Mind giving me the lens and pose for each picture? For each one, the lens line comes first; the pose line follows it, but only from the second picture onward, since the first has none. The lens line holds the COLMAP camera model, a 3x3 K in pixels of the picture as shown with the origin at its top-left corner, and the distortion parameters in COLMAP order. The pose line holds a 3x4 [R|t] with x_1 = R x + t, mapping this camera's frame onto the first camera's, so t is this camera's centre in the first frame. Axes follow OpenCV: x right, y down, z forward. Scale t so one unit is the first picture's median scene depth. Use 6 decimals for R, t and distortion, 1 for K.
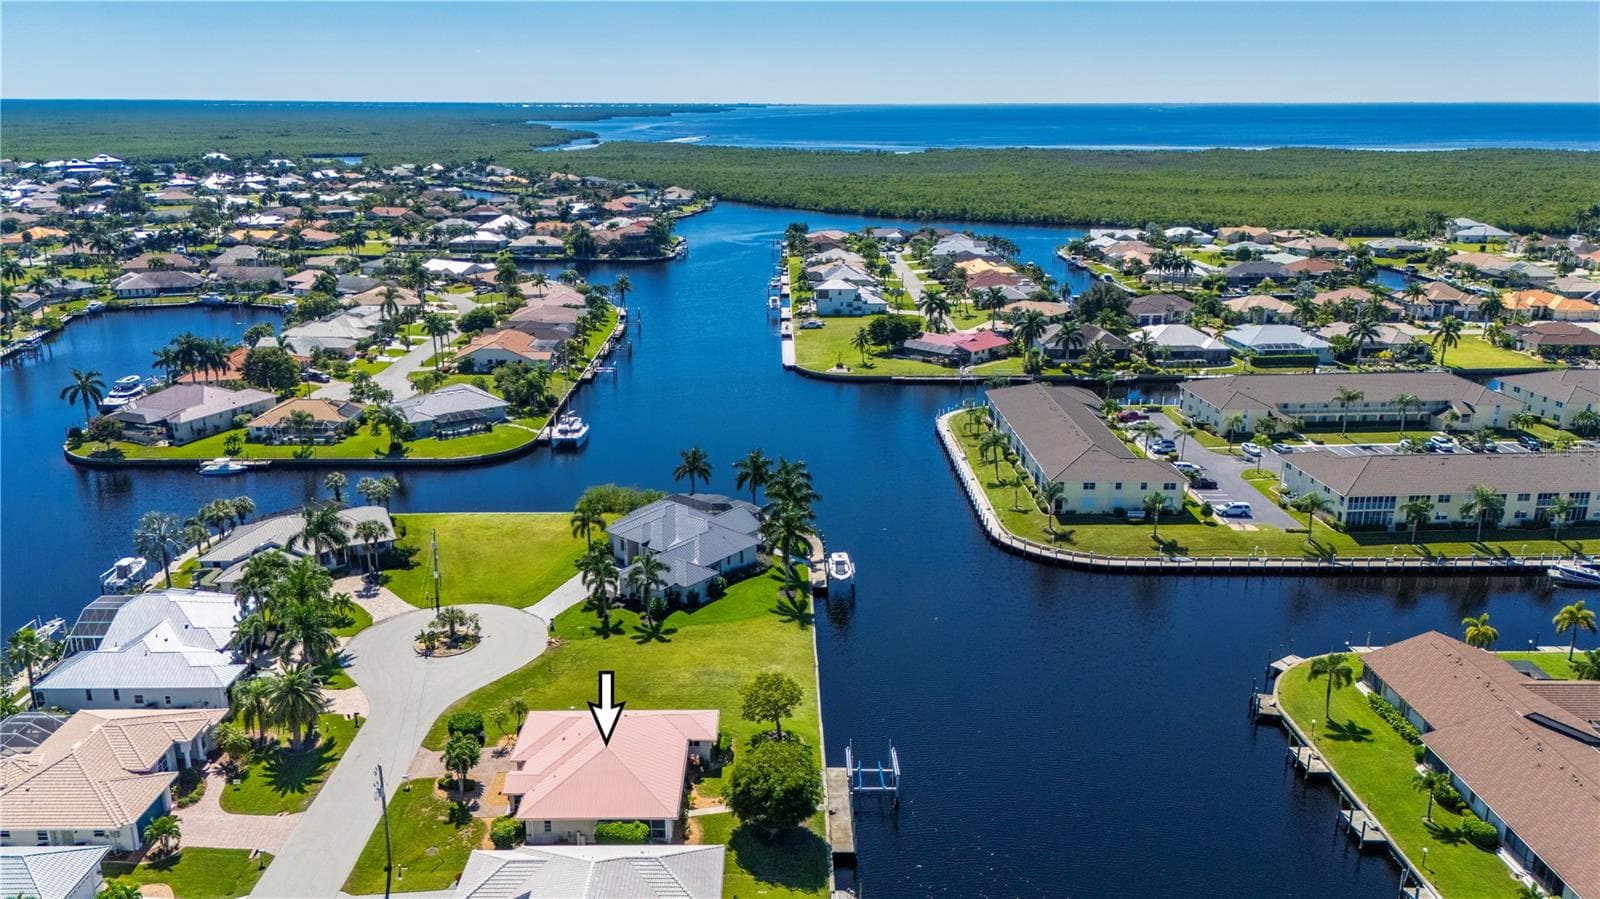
lens RADIAL K [[1180.0, 0, 773.1], [0, 1180.0, 457.9], [0, 0, 1]] dist [0.073321, -0.067076]
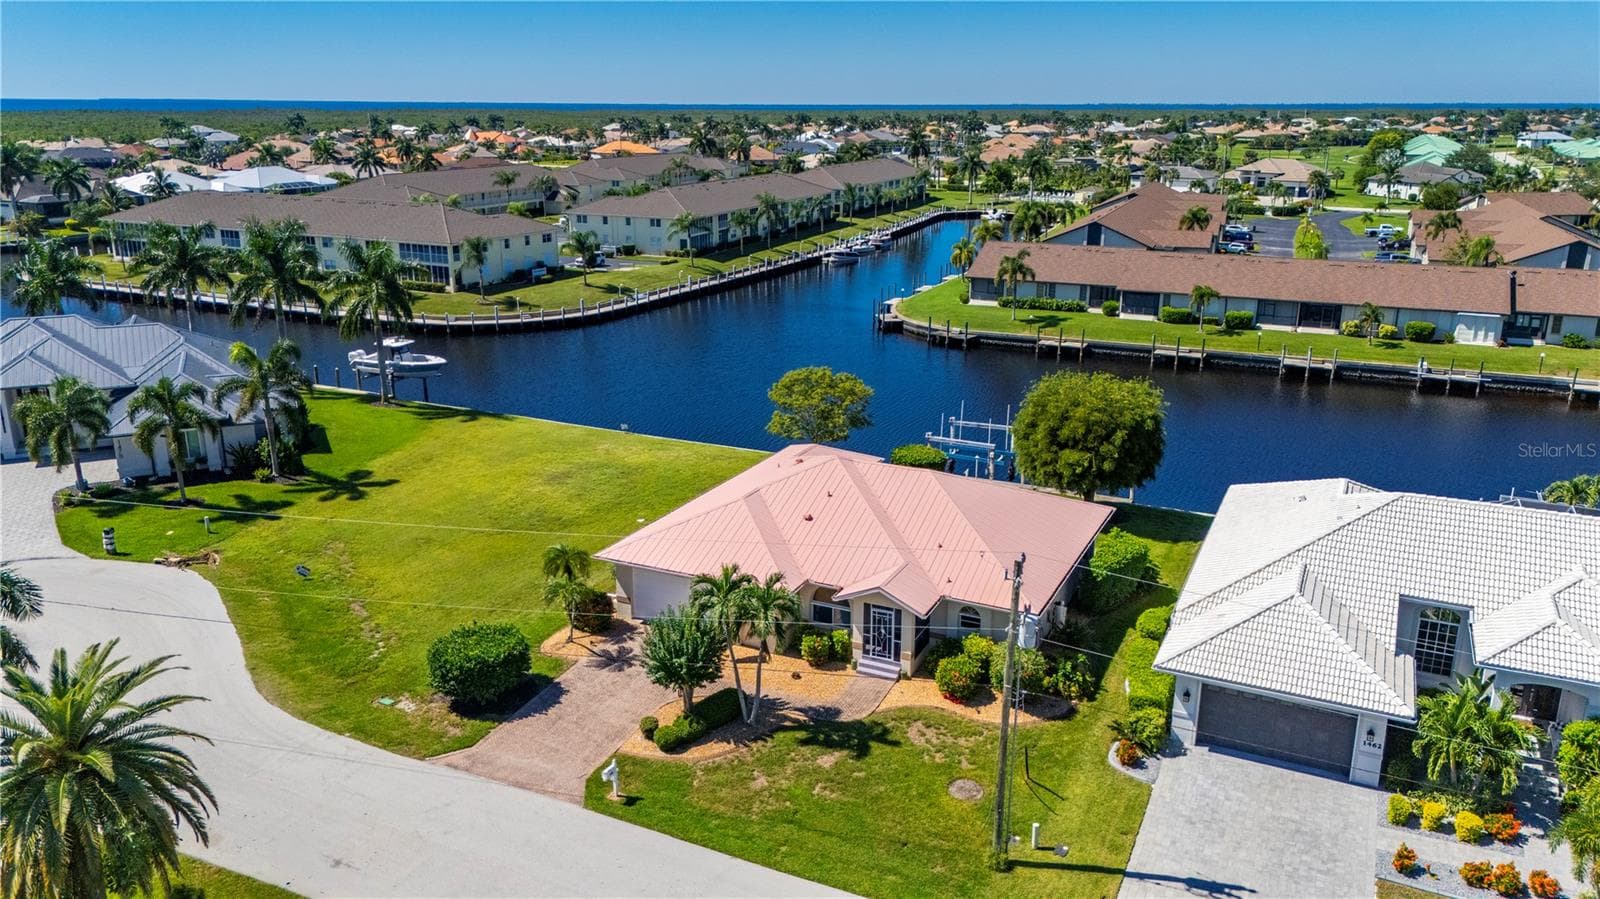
lens RADIAL K [[1180.0, 0, 815.9], [0, 1180.0, 441.8], [0, 0, 1]] dist [0.073321, -0.067076]
pose [[0.405332, -0.239432, 0.882257, -0.309463], [0.248547, 0.957600, 0.145691, 0.074966], [-0.879733, 0.160229, 0.447656, 0.419386]]
